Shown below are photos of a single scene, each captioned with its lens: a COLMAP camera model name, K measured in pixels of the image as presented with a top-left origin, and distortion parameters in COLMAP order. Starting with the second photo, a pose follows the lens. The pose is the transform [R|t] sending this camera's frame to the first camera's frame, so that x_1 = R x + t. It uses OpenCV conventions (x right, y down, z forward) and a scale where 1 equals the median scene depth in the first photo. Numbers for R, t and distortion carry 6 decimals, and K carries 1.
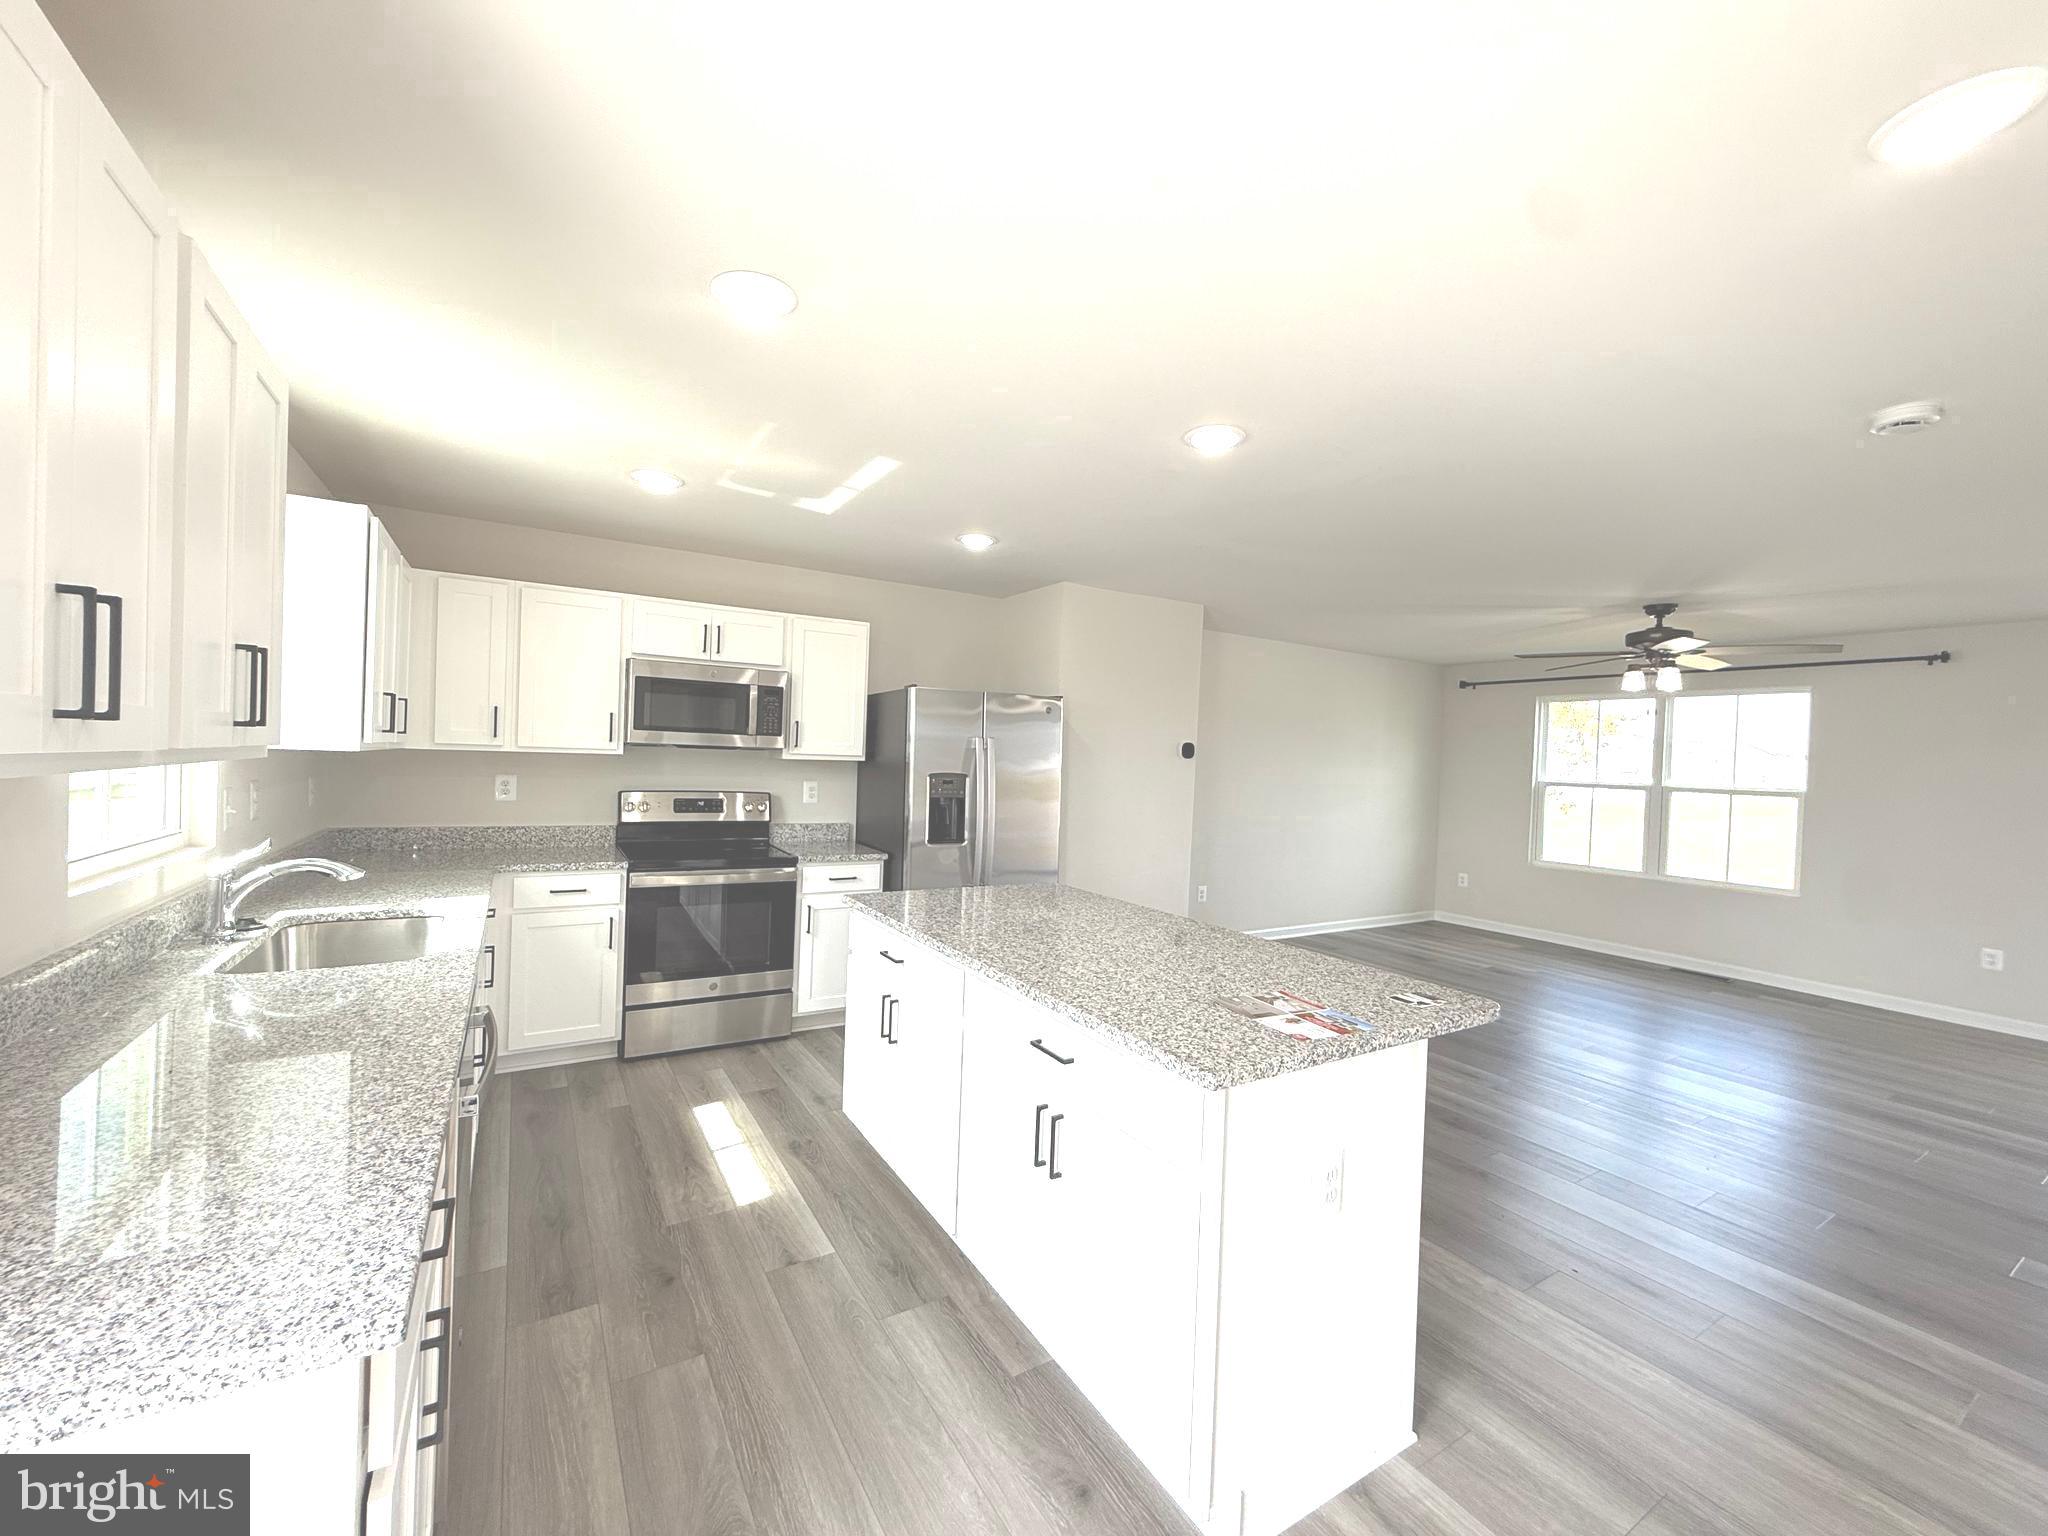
lens RADIAL K [[816.6, 0, 1019.6], [0, 816.6, 763.3], [0, 0, 1]] dist [-0.001694, -0.000270]
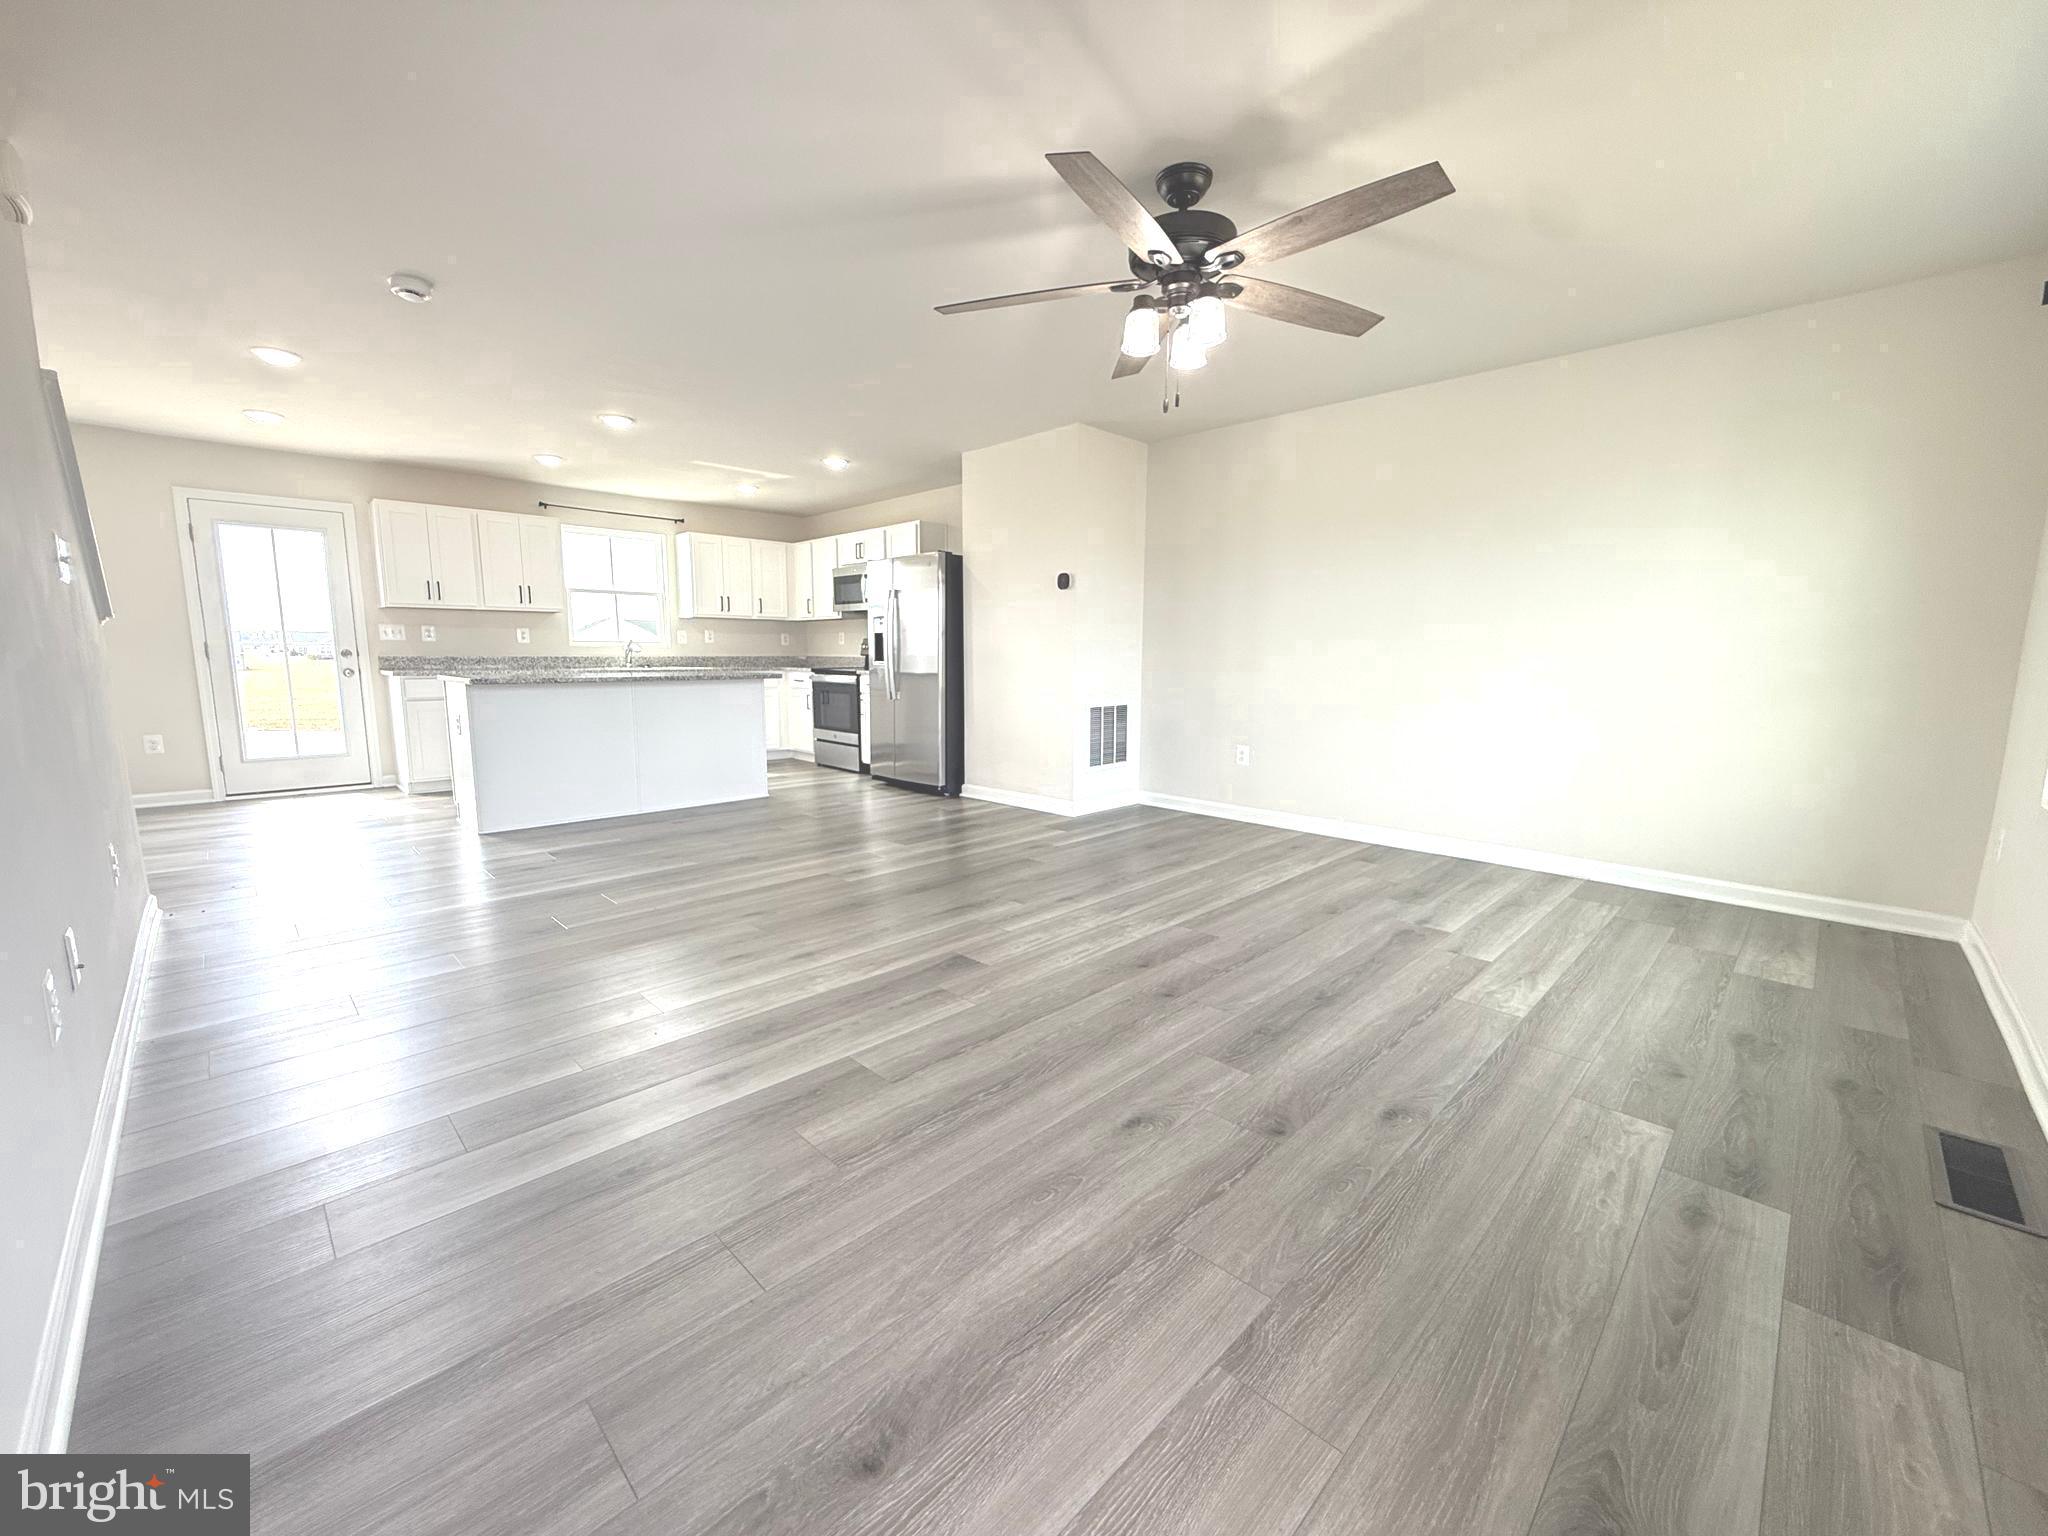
lens RADIAL K [[818.4, 0, 1024.0], [0, 818.4, 768.0], [0, 0, 1]] dist [-0.001024, -0.000217]
pose [[0.240166, 0.102688, -0.965285, 1.099990], [-0.011117, 0.994615, 0.103042, 0.098583], [0.970668, -0.014017, 0.240015, 0.663000]]
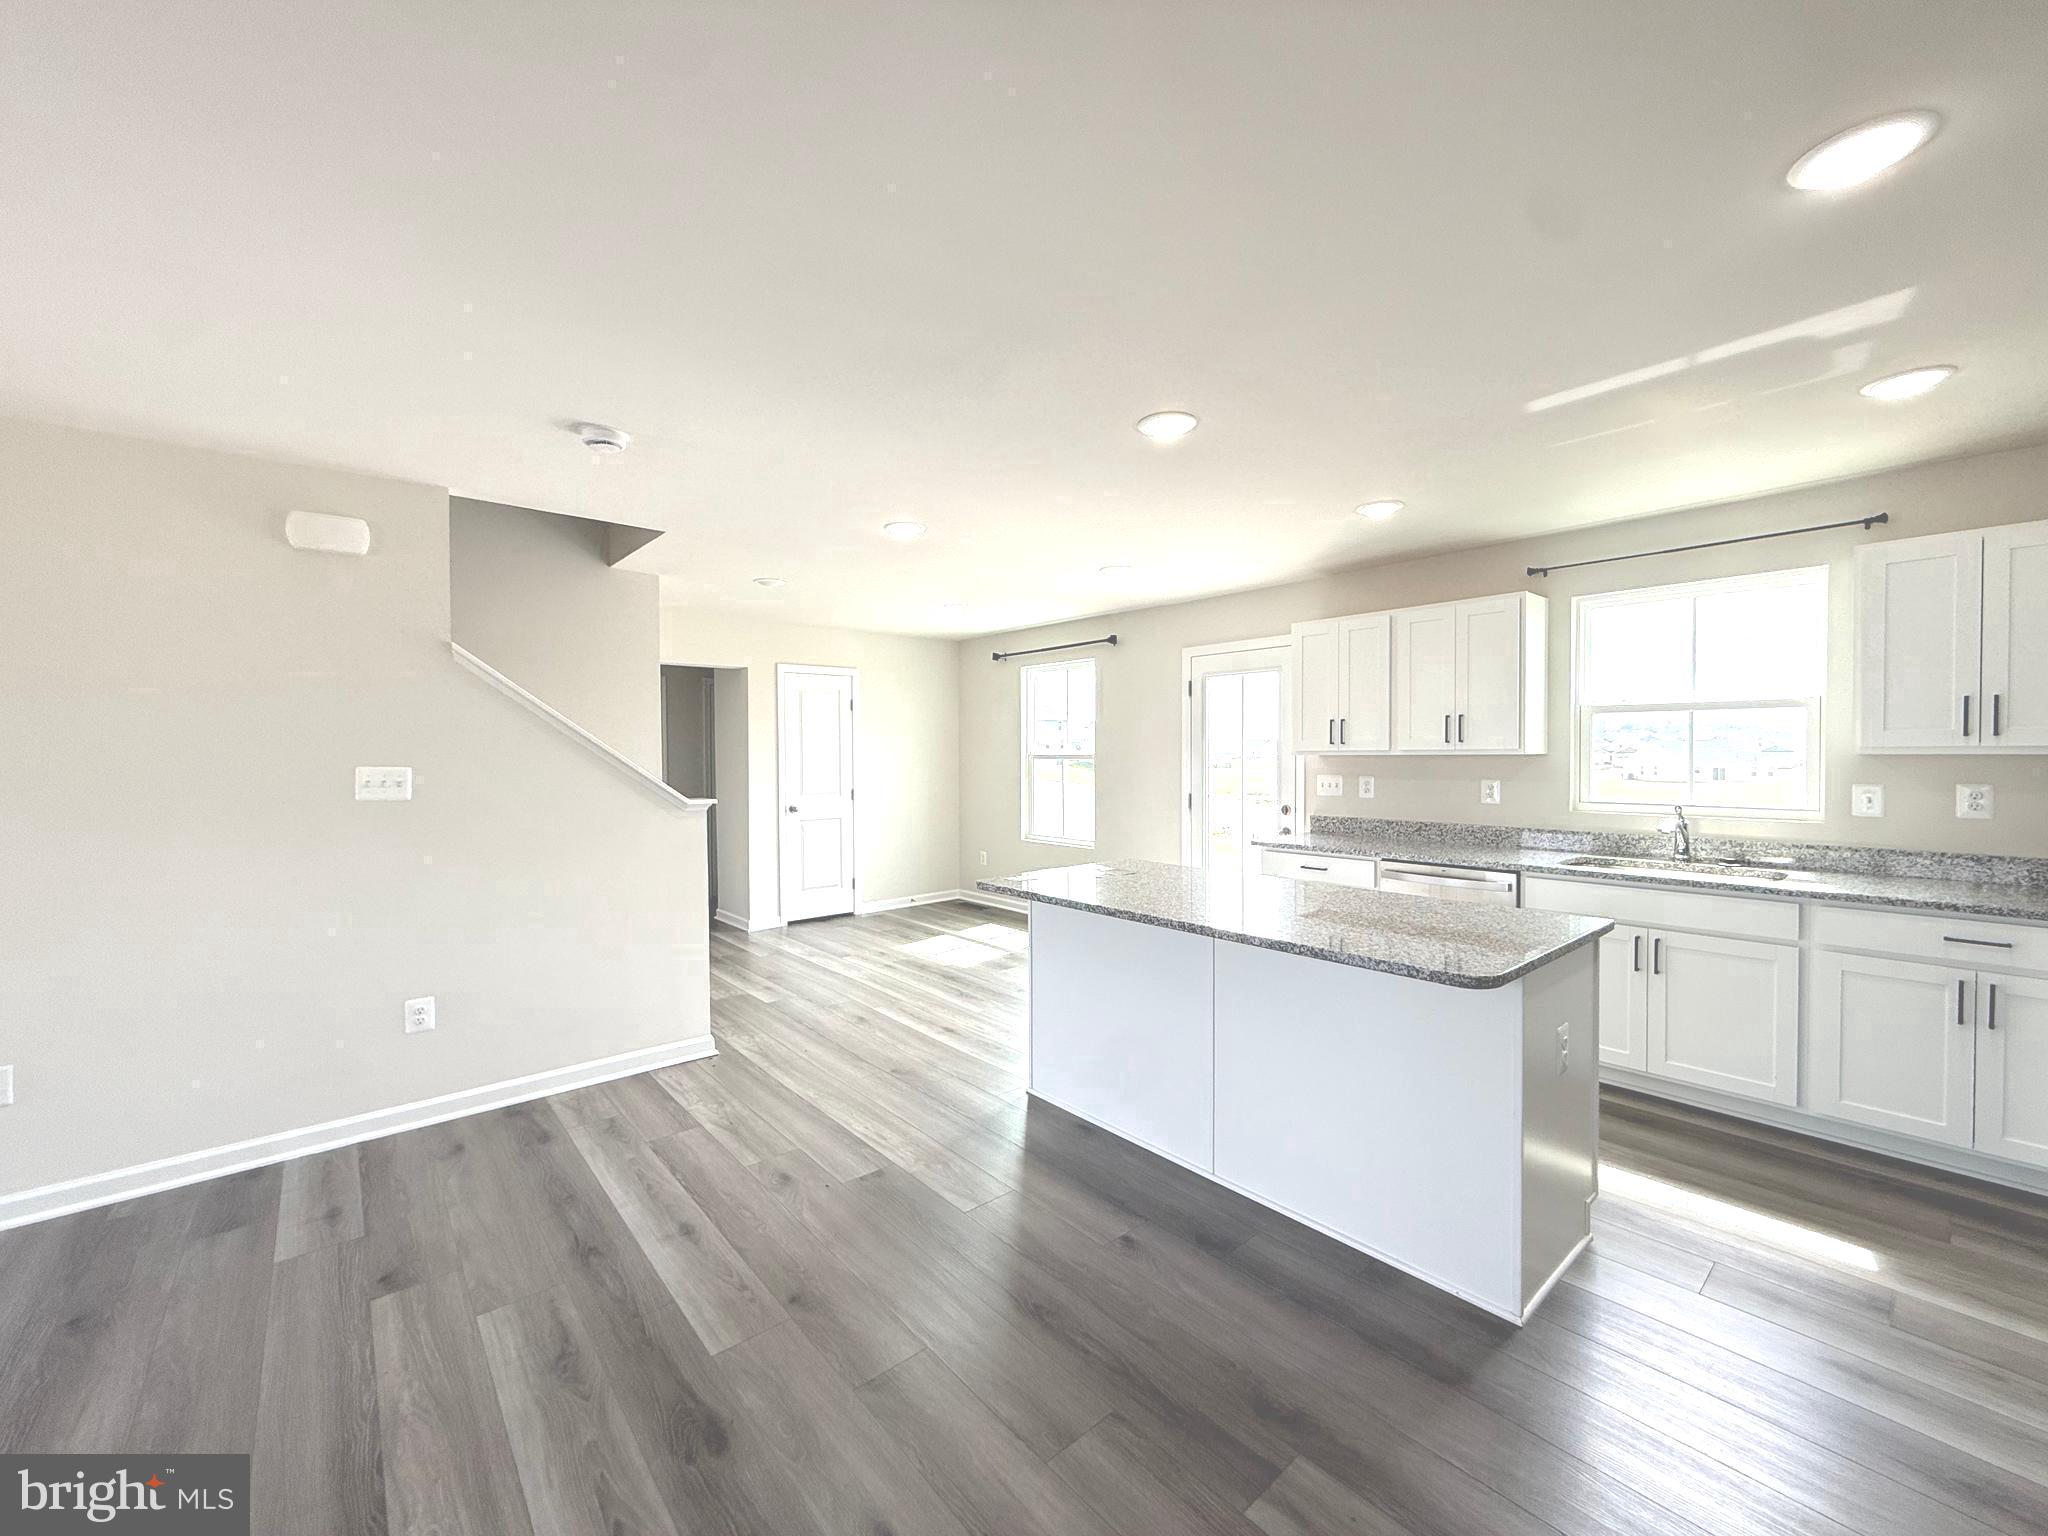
lens RADIAL K [[818.4, 0, 1024.0], [0, 818.4, 768.0], [0, 0, 1]] dist [-0.001024, -0.000217]
pose [[-0.986149, -0.022559, -0.164319, 0.276374], [-0.028053, 0.999120, 0.031193, 0.004157], [0.163471, 0.035371, -0.985914, 0.900275]]
